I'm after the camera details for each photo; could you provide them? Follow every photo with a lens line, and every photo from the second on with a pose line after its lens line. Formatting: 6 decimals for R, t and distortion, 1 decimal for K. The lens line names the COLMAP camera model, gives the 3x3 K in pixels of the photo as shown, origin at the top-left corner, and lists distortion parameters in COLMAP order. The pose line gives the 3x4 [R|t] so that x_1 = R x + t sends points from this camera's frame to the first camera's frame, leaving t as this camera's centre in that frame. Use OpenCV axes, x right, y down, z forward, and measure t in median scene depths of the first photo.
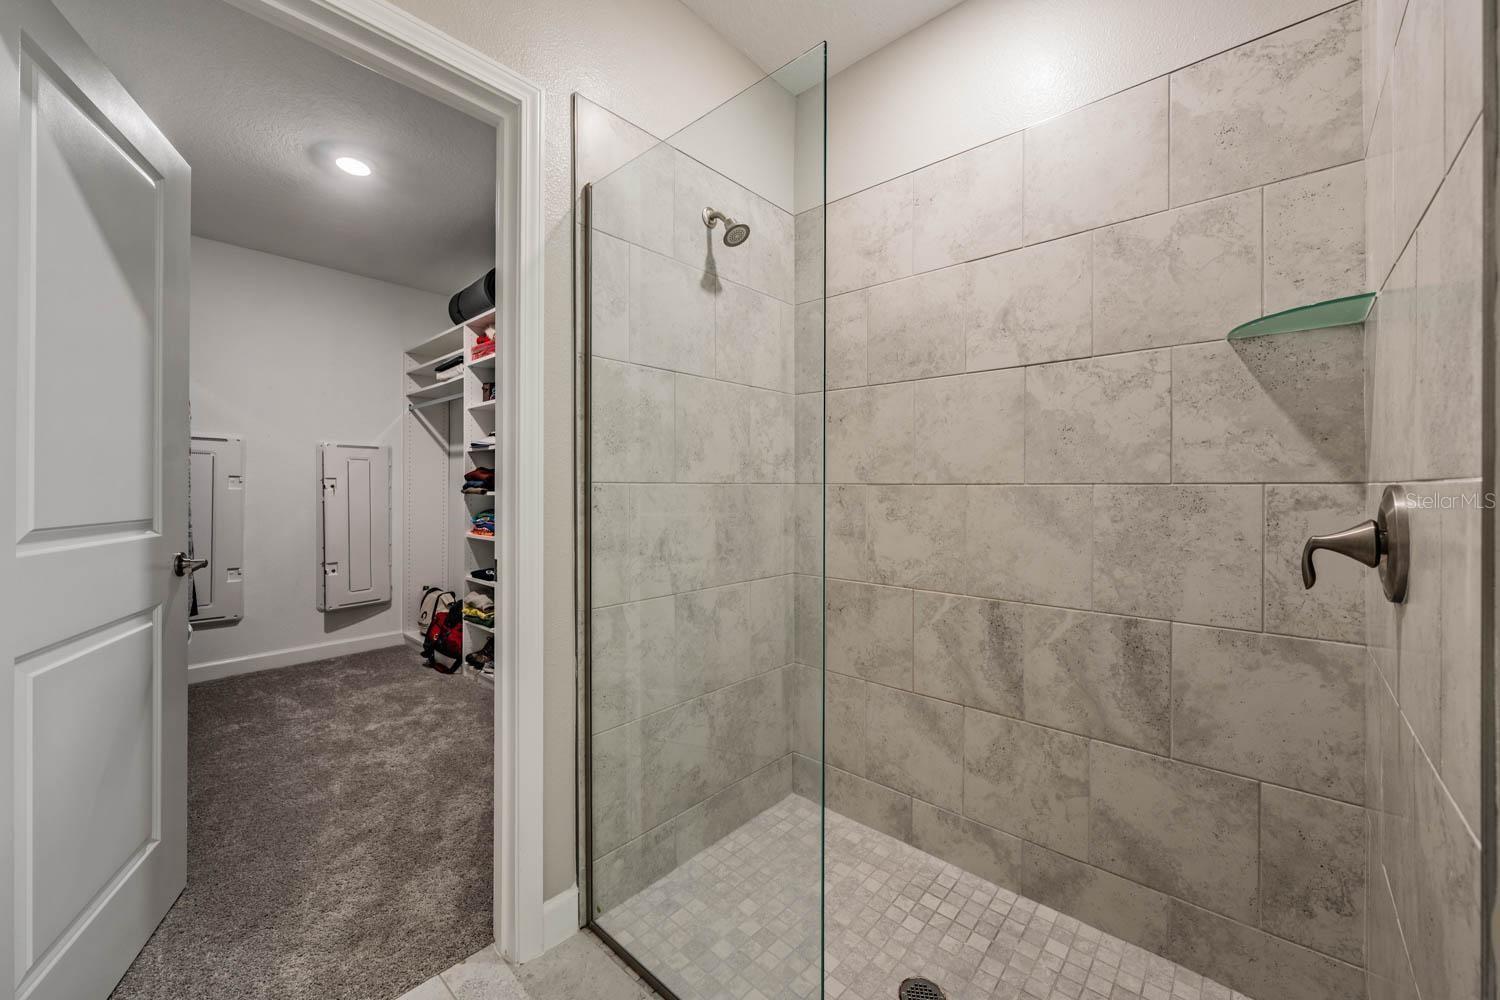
lens RADIAL K [[581.3, 0, 750.2], [0, 581.3, 494.1], [0, 0, 1]] dist [-0.002777, -0.000307]
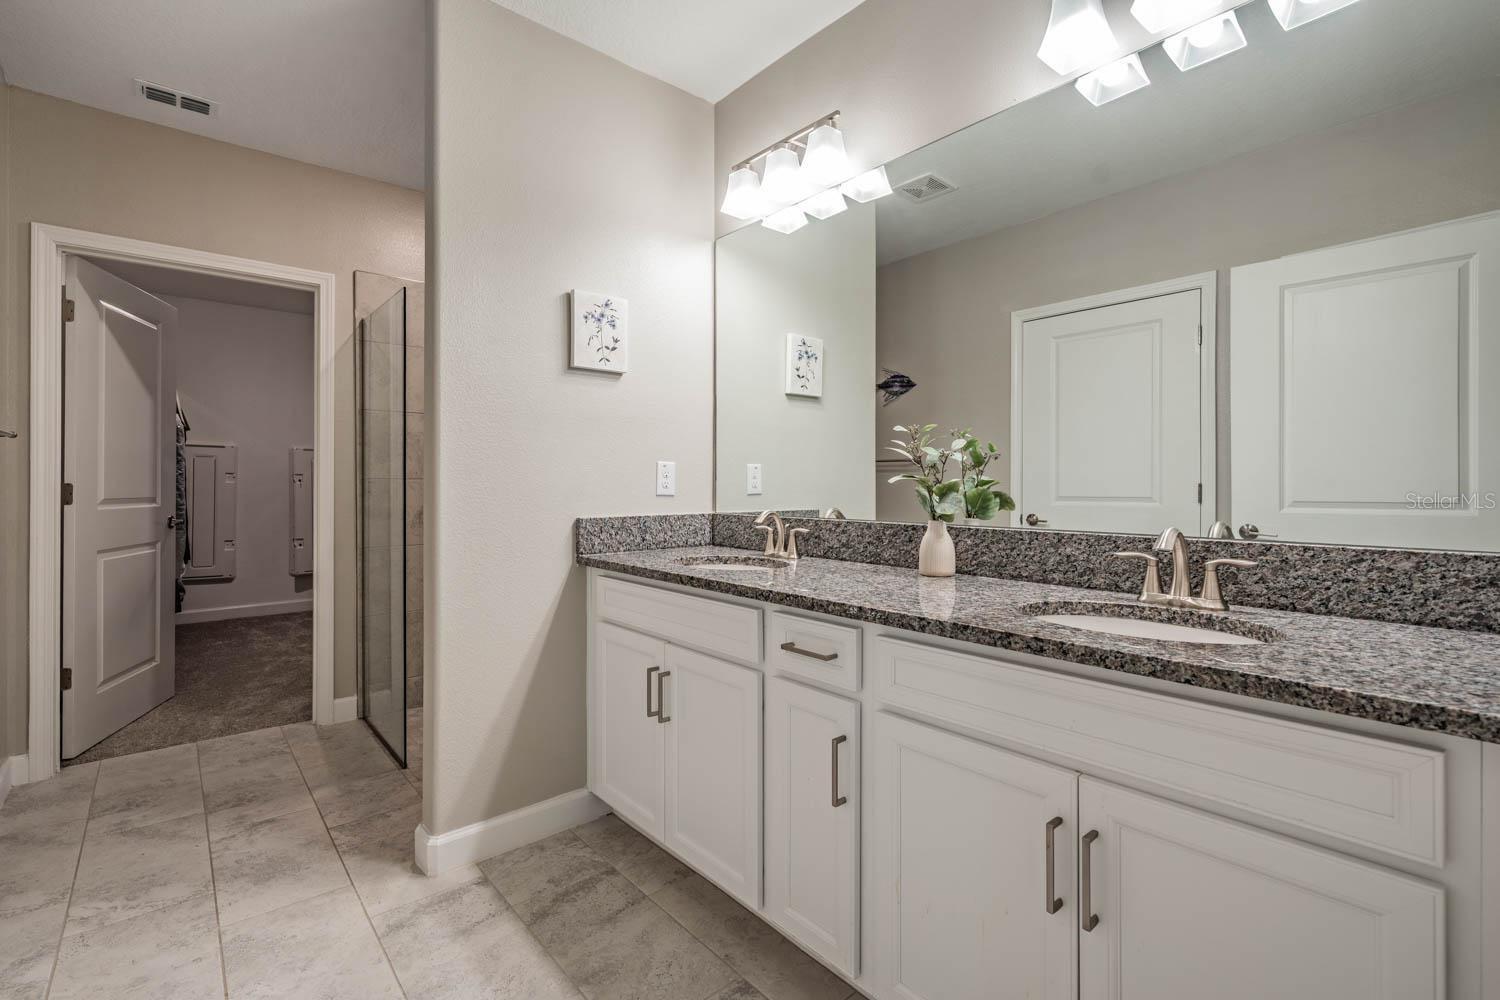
lens RADIAL K [[682.6, 0, 744.7], [0, 682.6, 490.5], [0, 0, 1]] dist [0.001185, 0.000206]
pose [[0.991062, 0.002636, -0.133377, 1.028119], [-0.002298, 0.999994, 0.002692, 0.006599], [0.133383, -0.002361, 0.991062, -0.843013]]
